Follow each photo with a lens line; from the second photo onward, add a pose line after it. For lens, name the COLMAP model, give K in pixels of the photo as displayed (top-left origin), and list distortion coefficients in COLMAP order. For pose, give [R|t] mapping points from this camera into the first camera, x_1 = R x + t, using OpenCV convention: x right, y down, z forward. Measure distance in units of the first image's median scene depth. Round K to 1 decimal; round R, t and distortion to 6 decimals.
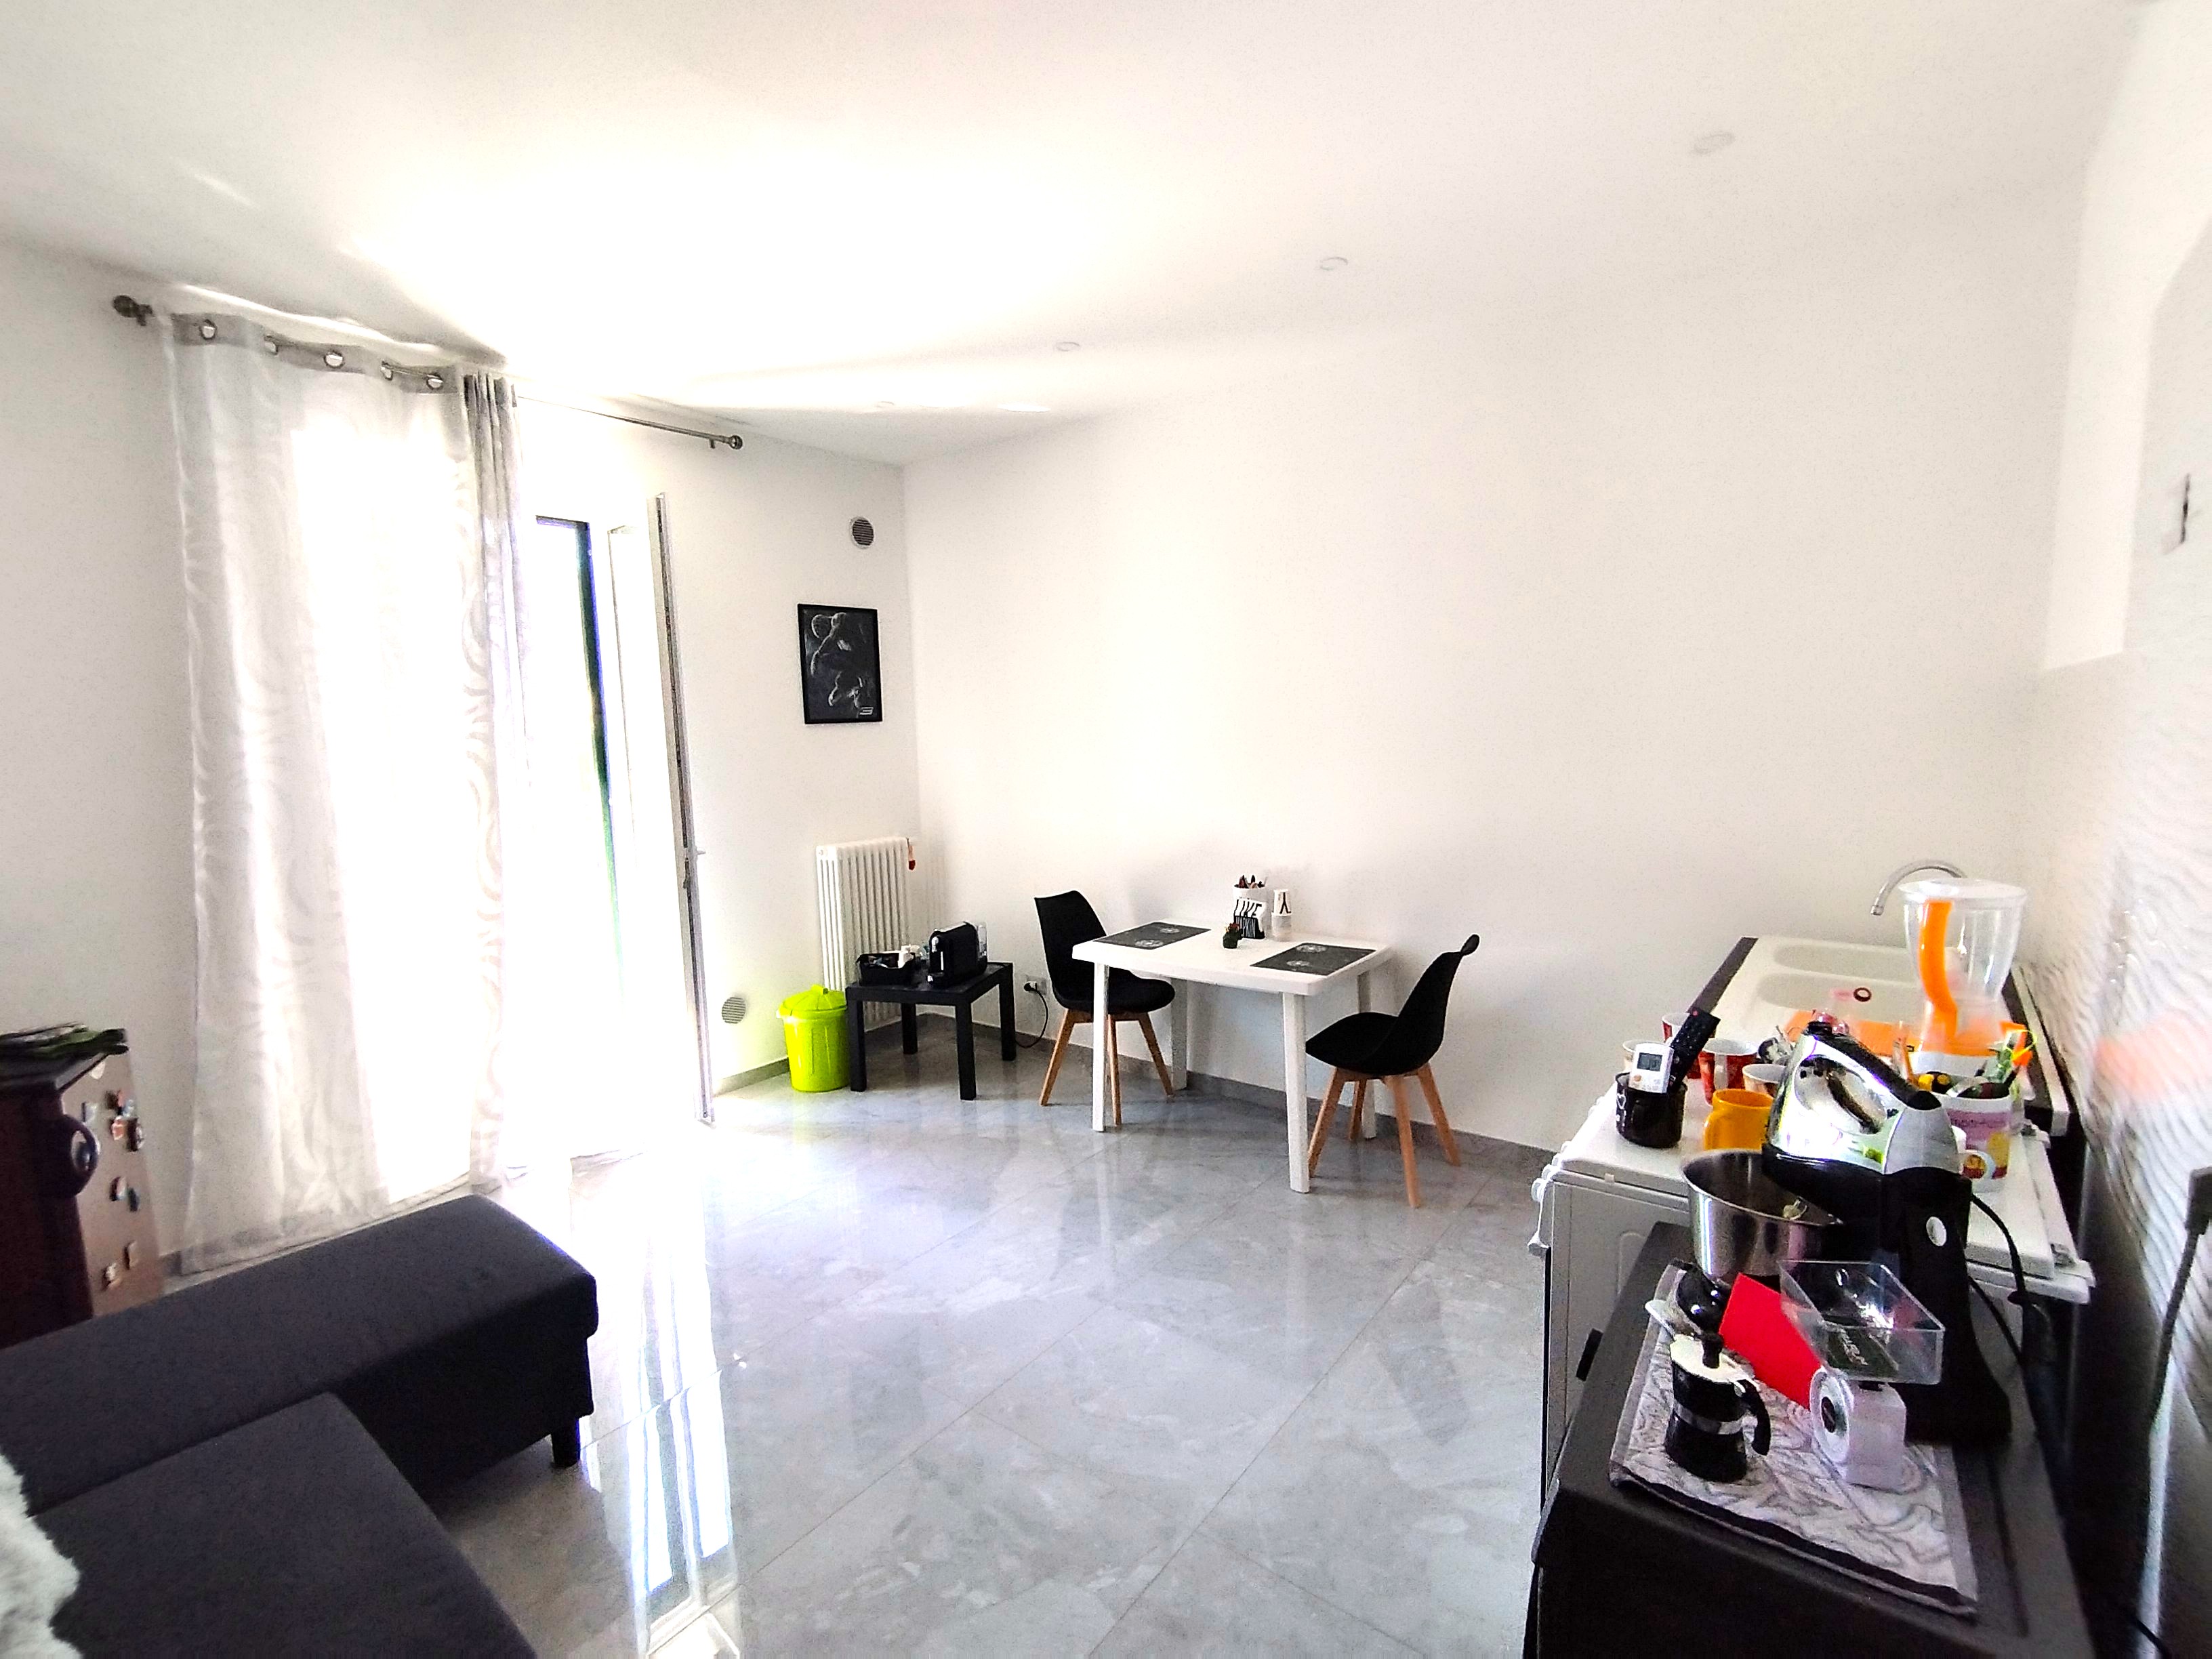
lens RADIAL K [[1014.0, 0, 1097.6], [0, 1014.0, 847.7], [0, 0, 1]] dist [-0.004425, 0.001339]
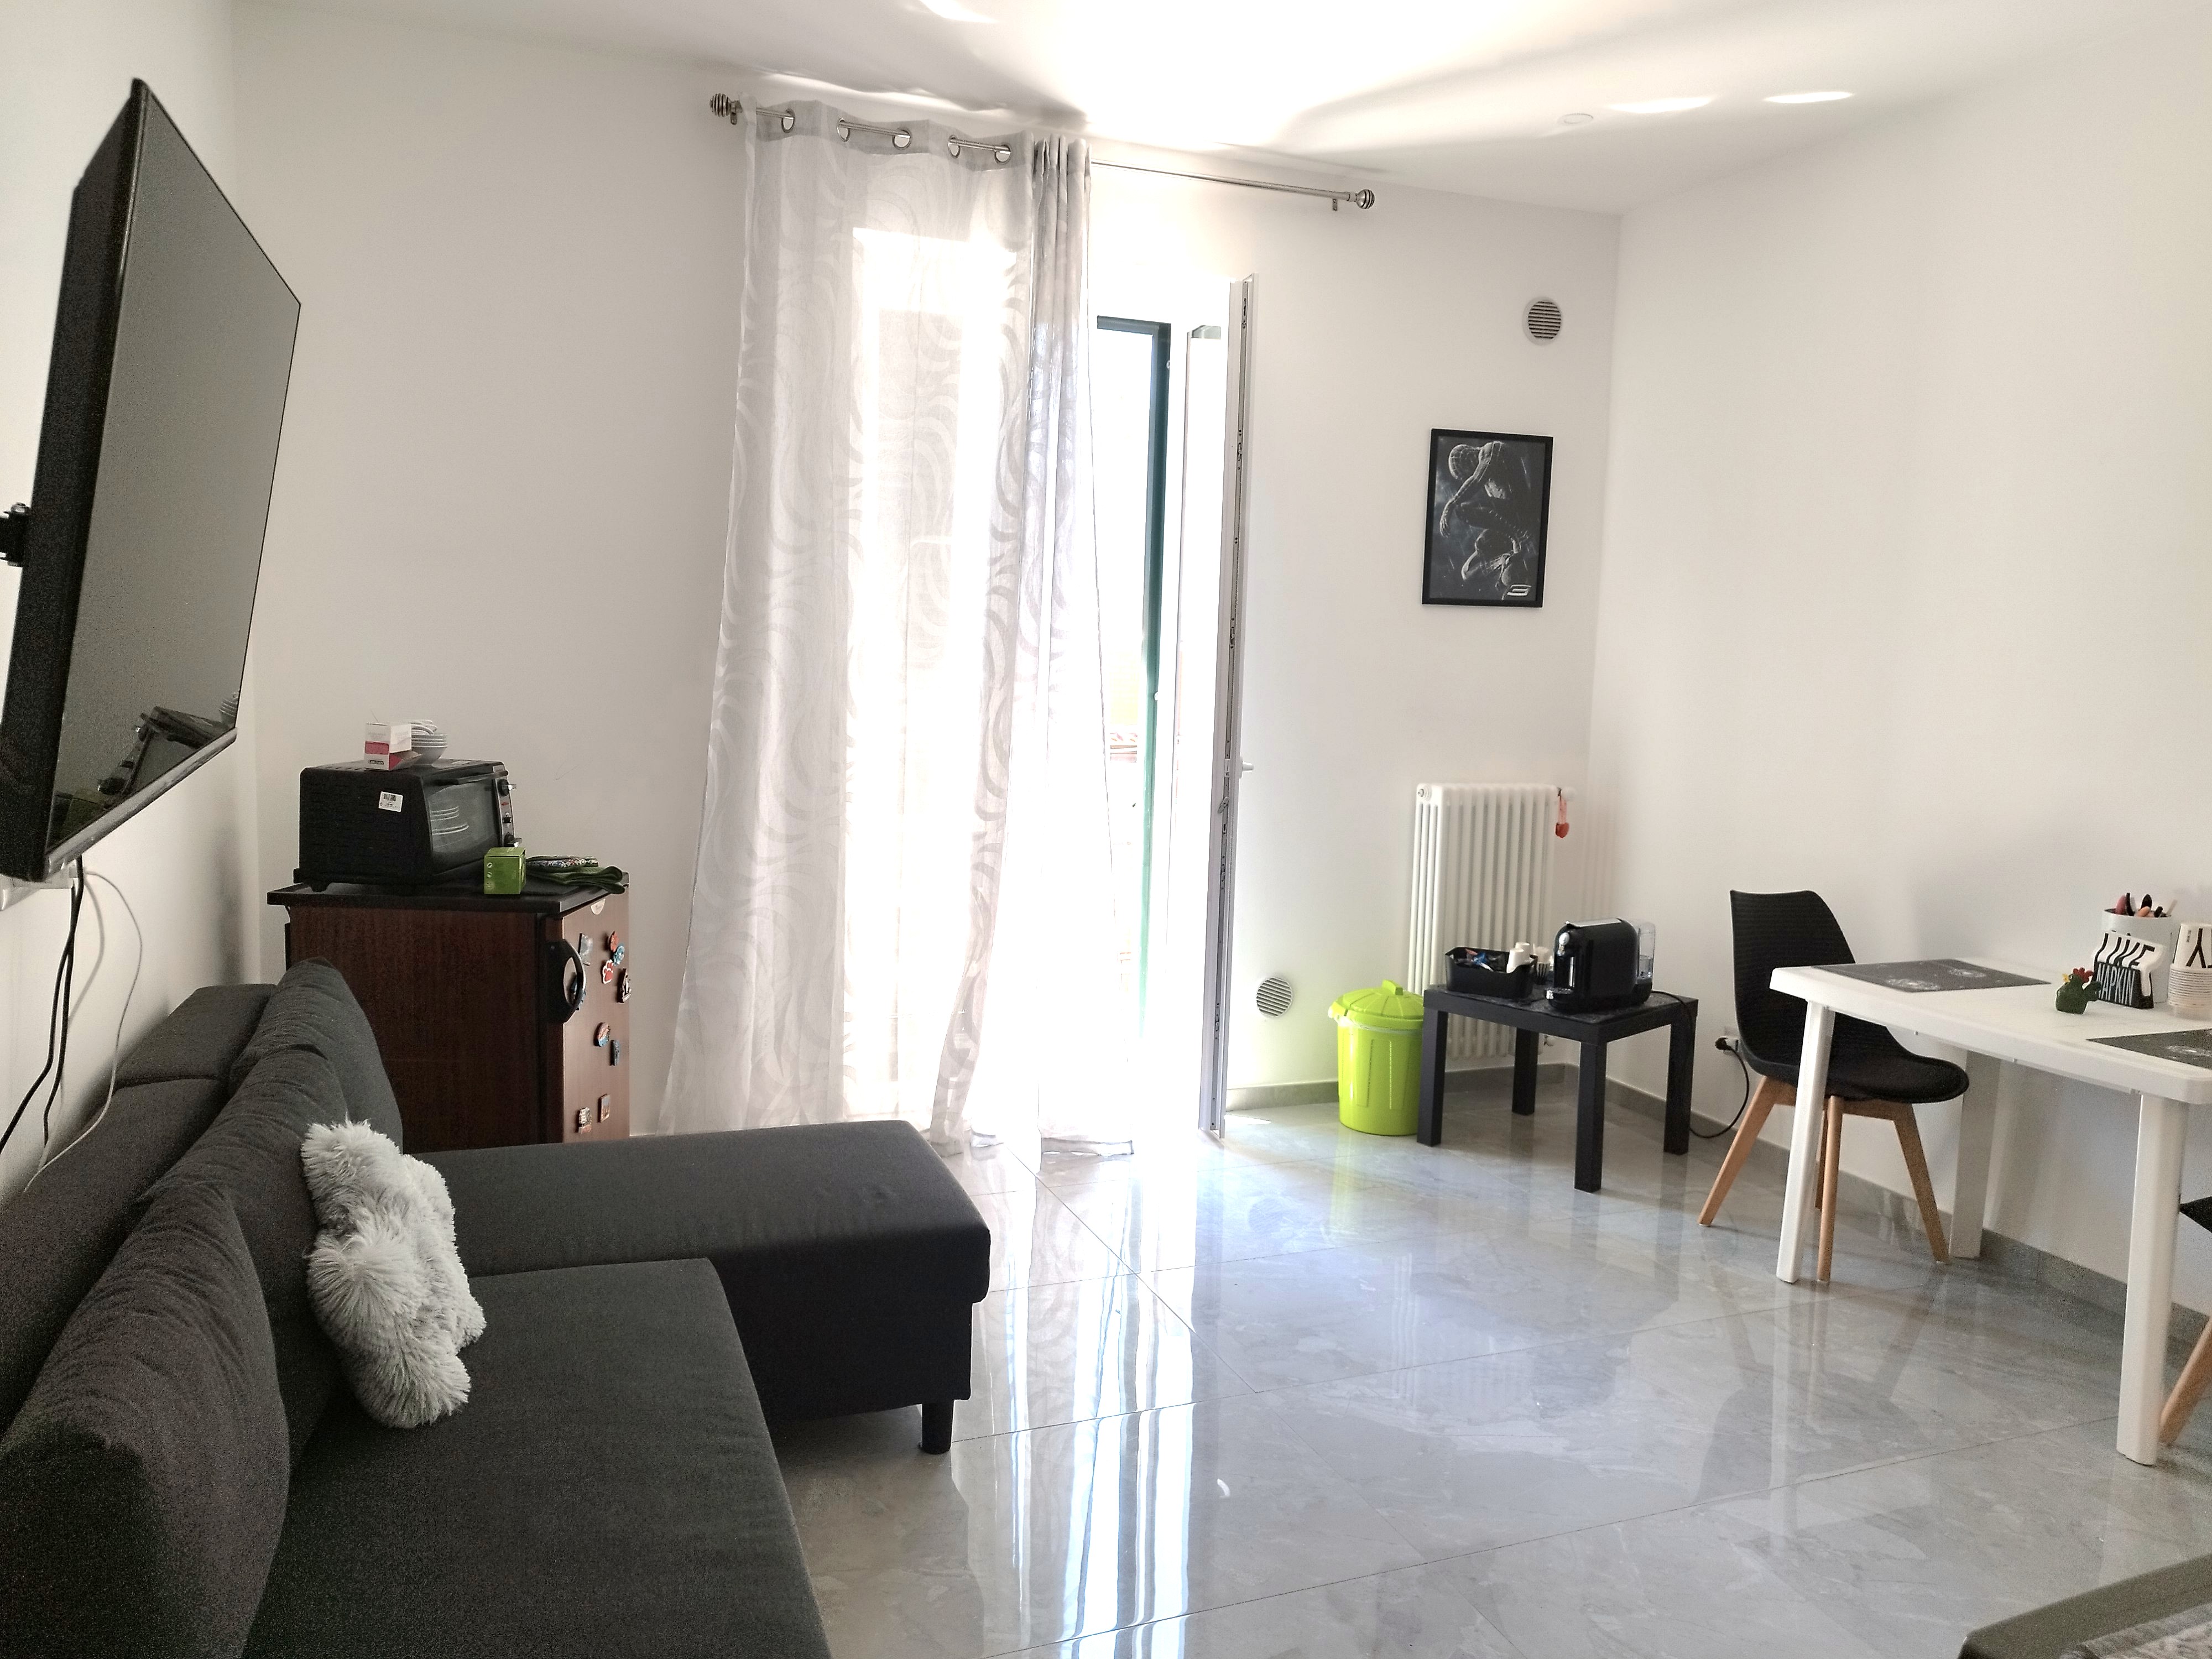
lens RADIAL K [[1580.2, 0, 1096.8], [0, 1580.2, 823.0], [0, 0, 1]] dist [0.022417, -0.023671]
pose [[0.854034, 0.105210, -0.509467, 0.107530], [-0.112729, 0.993494, 0.016195, 0.041465], [0.507856, 0.043600, 0.860338, -0.033210]]
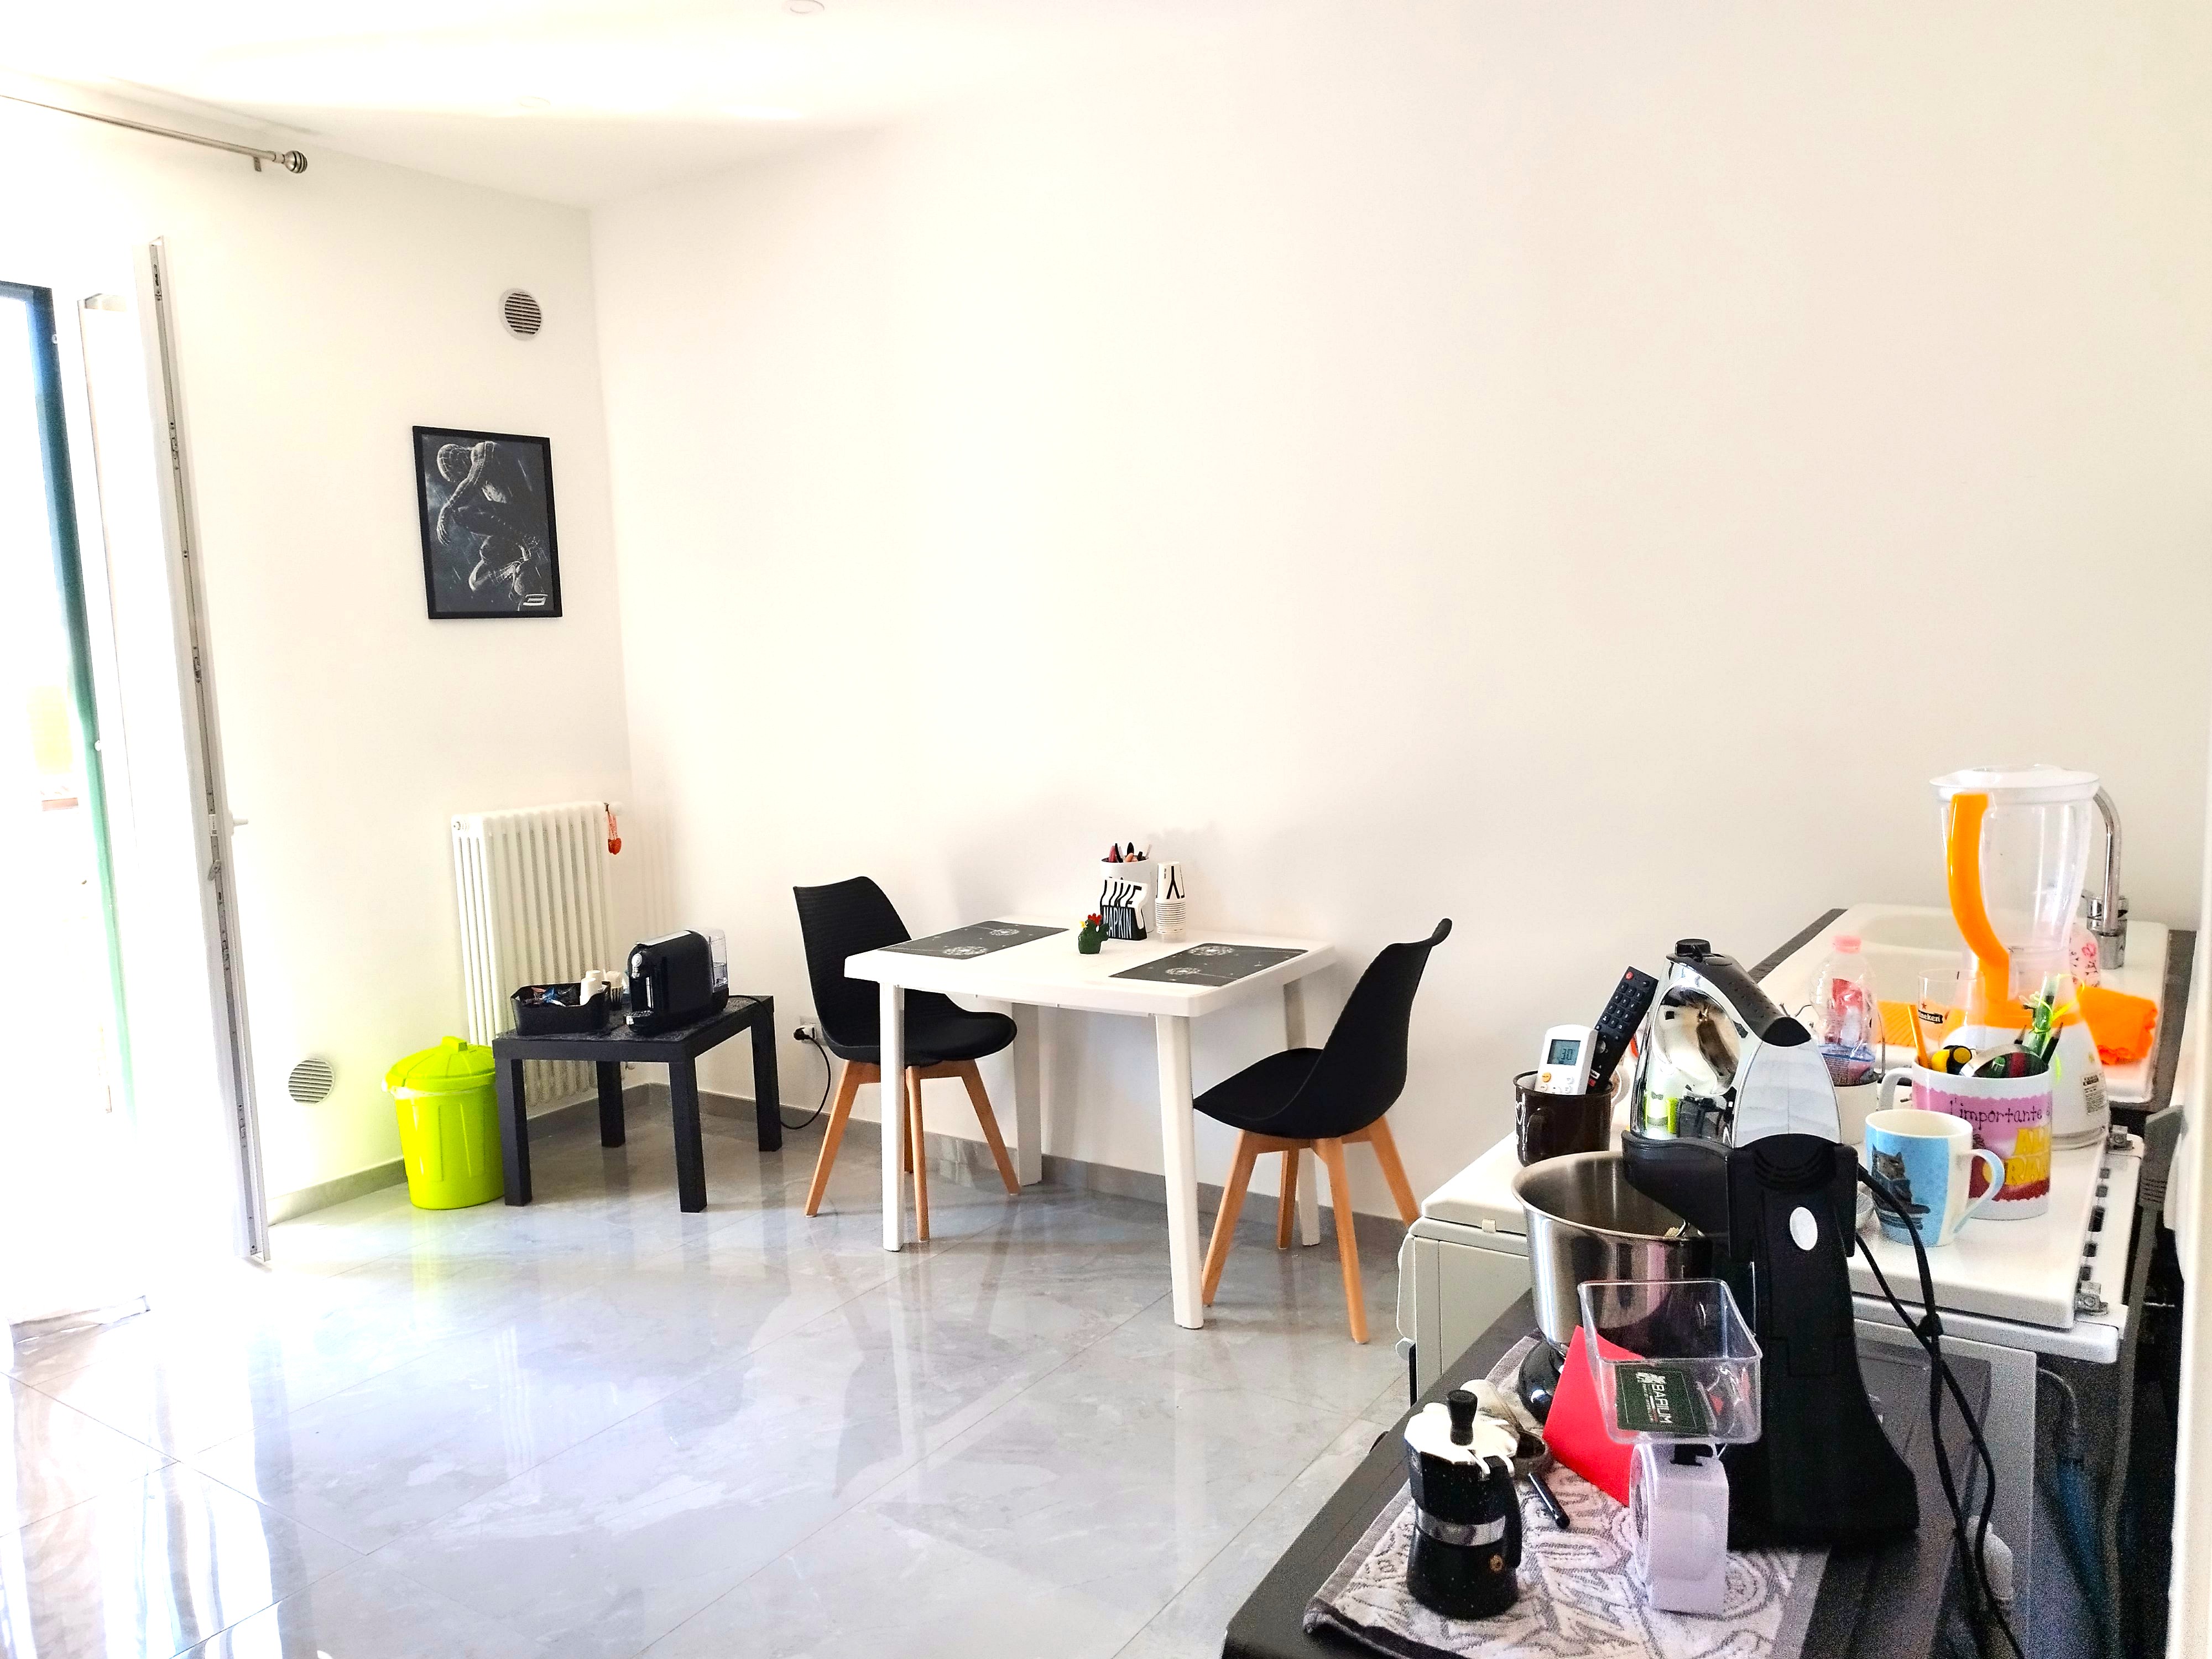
lens RADIAL K [[1590.1, 0, 1106.0], [0, 1590.1, 829.5], [0, 0, 1]] dist [0.030542, -0.032403]
pose [[0.997846, -0.017206, 0.063298, 0.078897], [0.017847, 0.999795, -0.009578, 0.030226], [-0.063120, 0.010687, 0.997949, -0.004160]]
